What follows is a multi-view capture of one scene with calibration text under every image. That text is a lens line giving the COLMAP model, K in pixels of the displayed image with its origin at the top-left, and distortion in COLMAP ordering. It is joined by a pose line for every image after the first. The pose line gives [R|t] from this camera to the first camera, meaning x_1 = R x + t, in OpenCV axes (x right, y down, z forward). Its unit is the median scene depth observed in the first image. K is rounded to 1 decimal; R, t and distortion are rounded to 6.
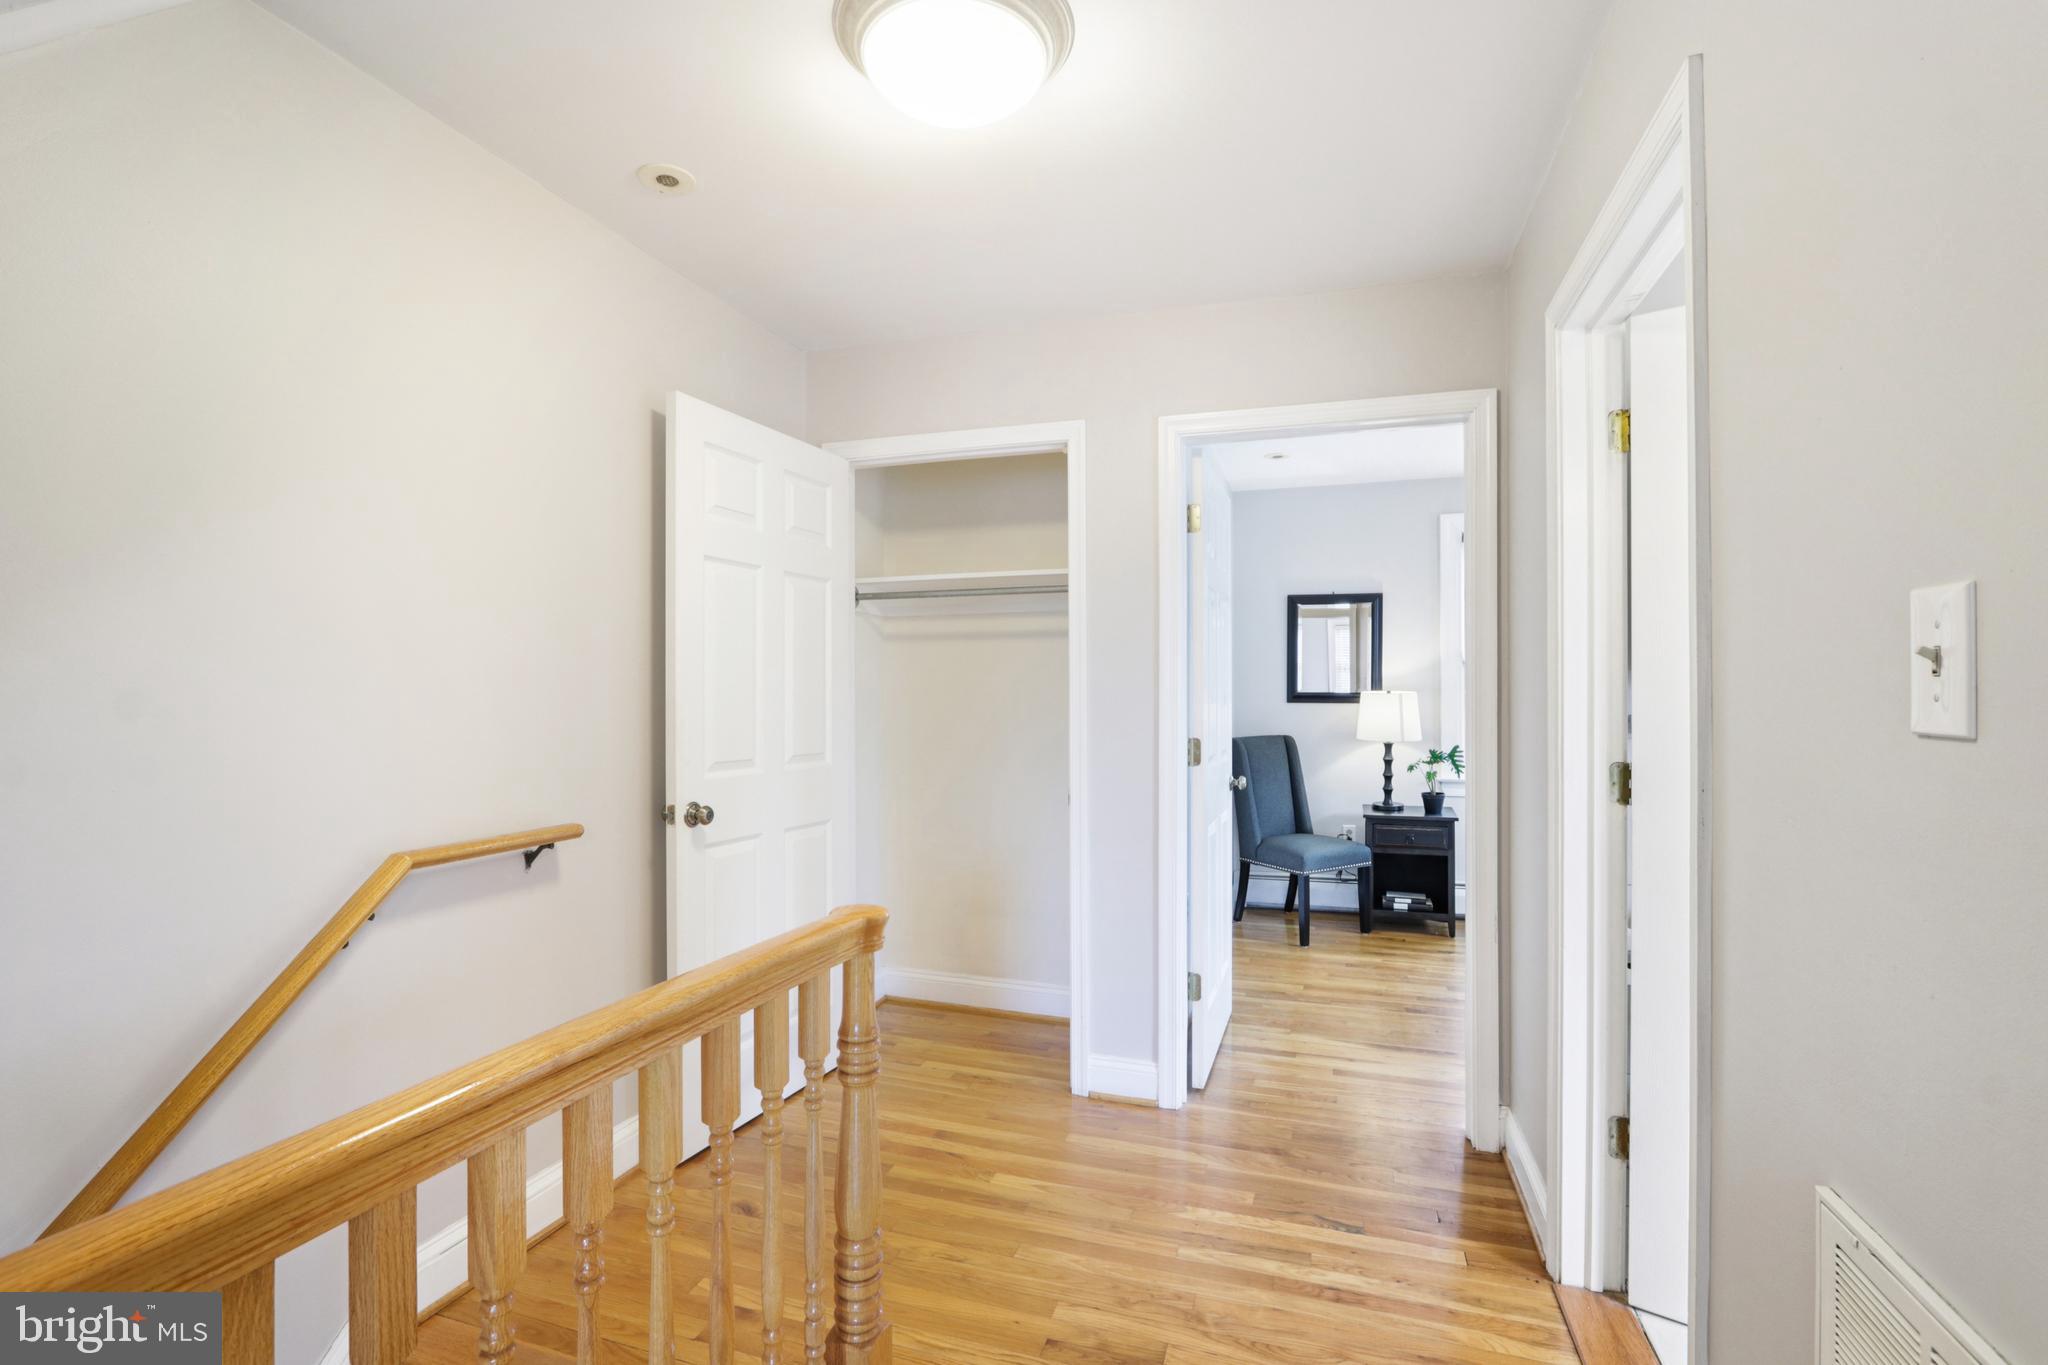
lens RADIAL K [[943.9, 0, 1013.5], [0, 943.9, 691.9], [0, 0, 1]] dist [-0.021148, 0.004408]
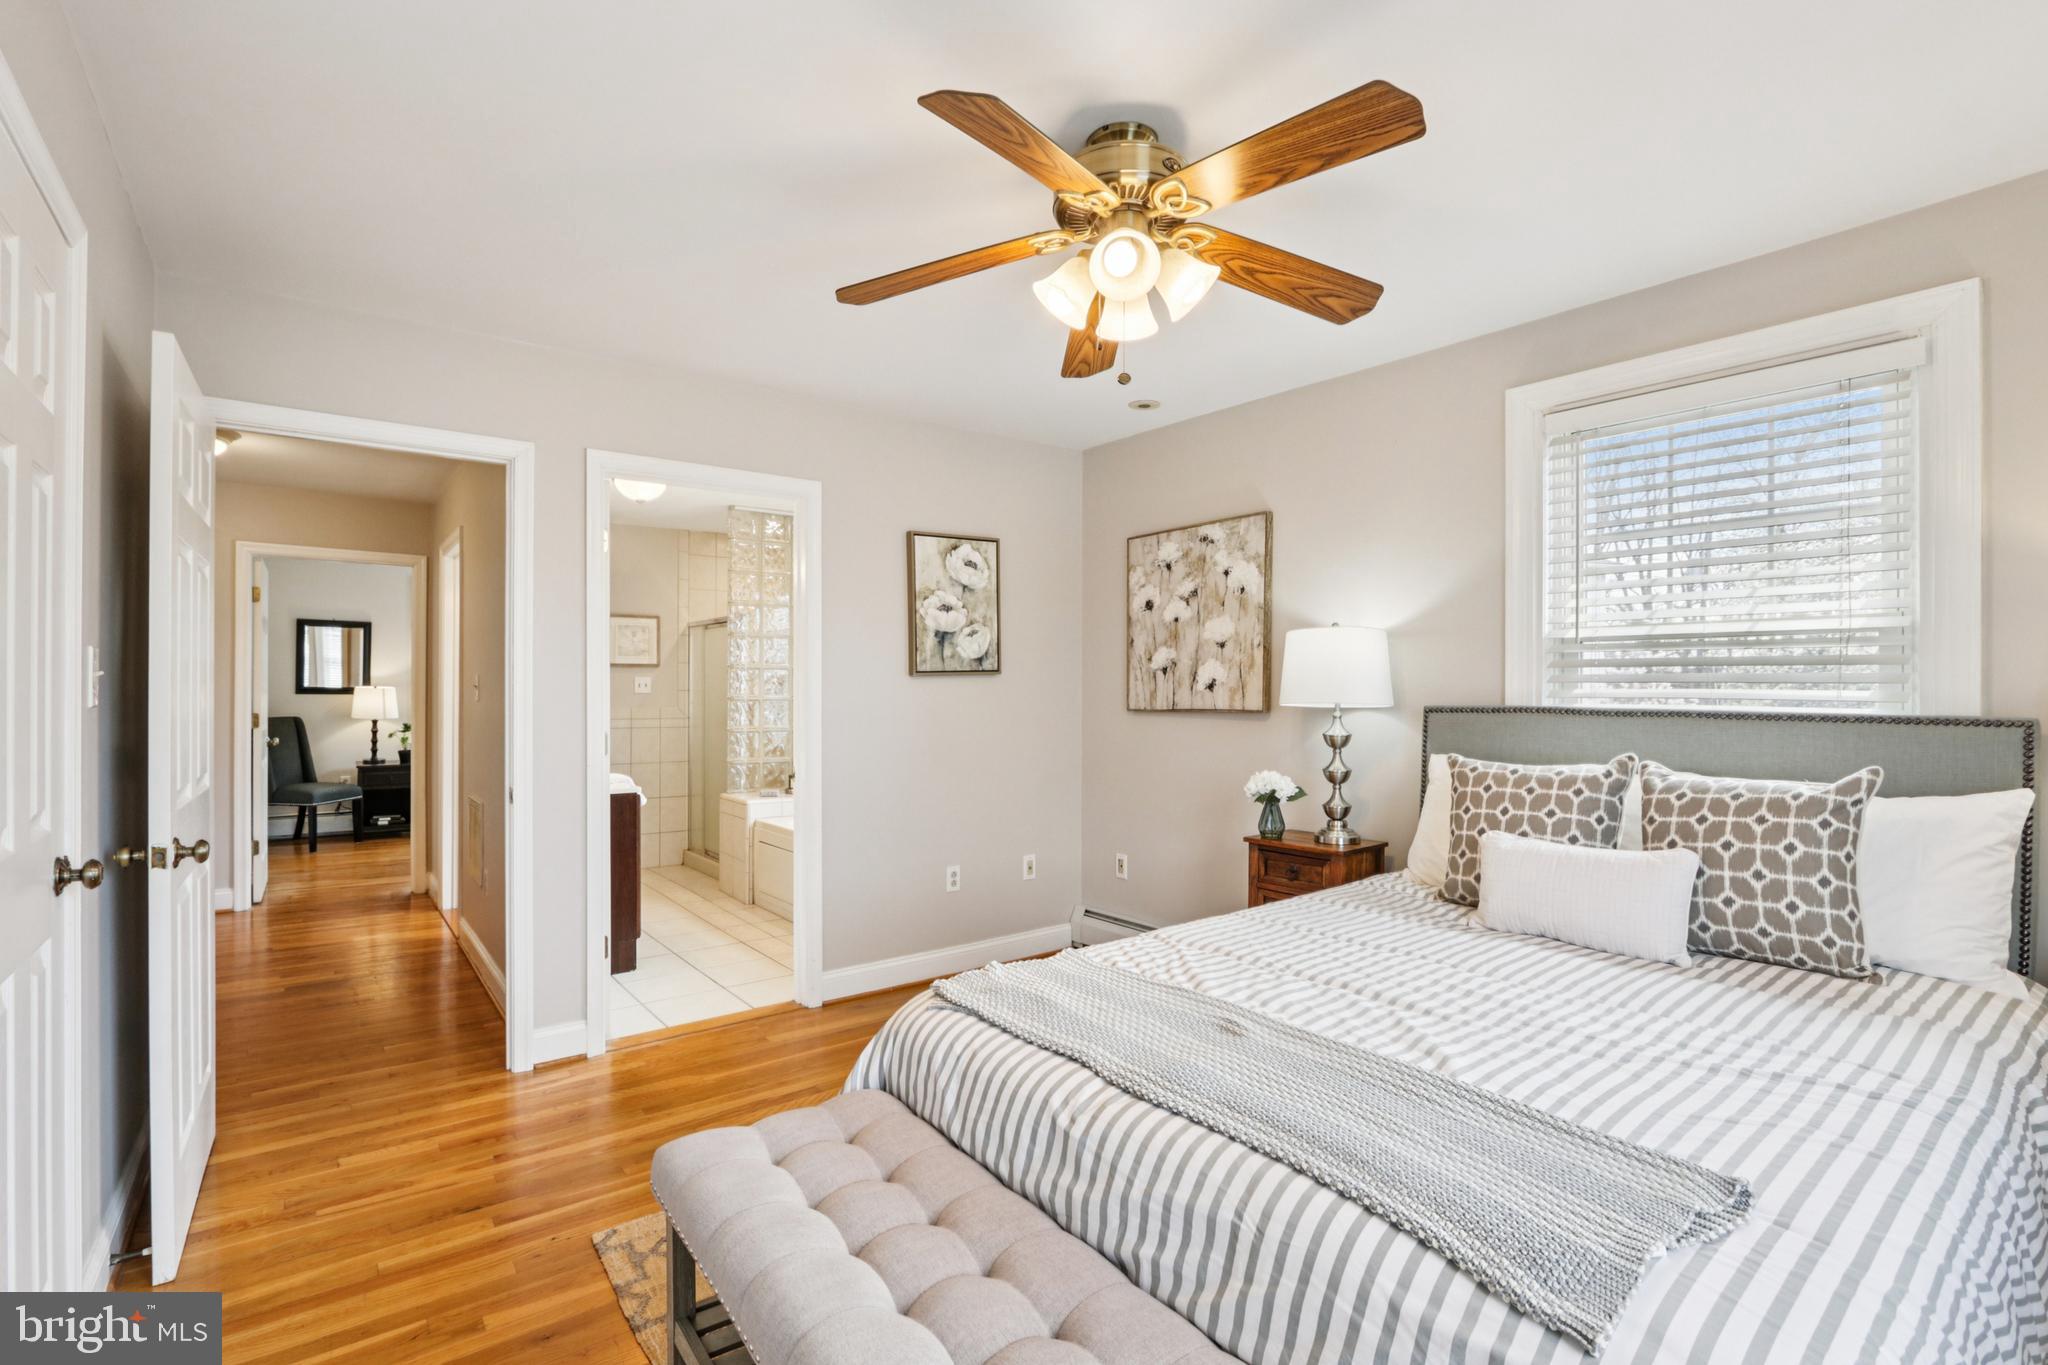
lens RADIAL K [[943.9, 0, 1013.5], [0, 943.9, 691.9], [0, 0, 1]] dist [-0.021148, 0.004408]
pose [[0.562723, 0.003320, 0.826639, -0.292278], [-0.009500, 0.999952, 0.002451, -0.006213], [-0.826591, -0.009233, 0.562728, -0.758950]]
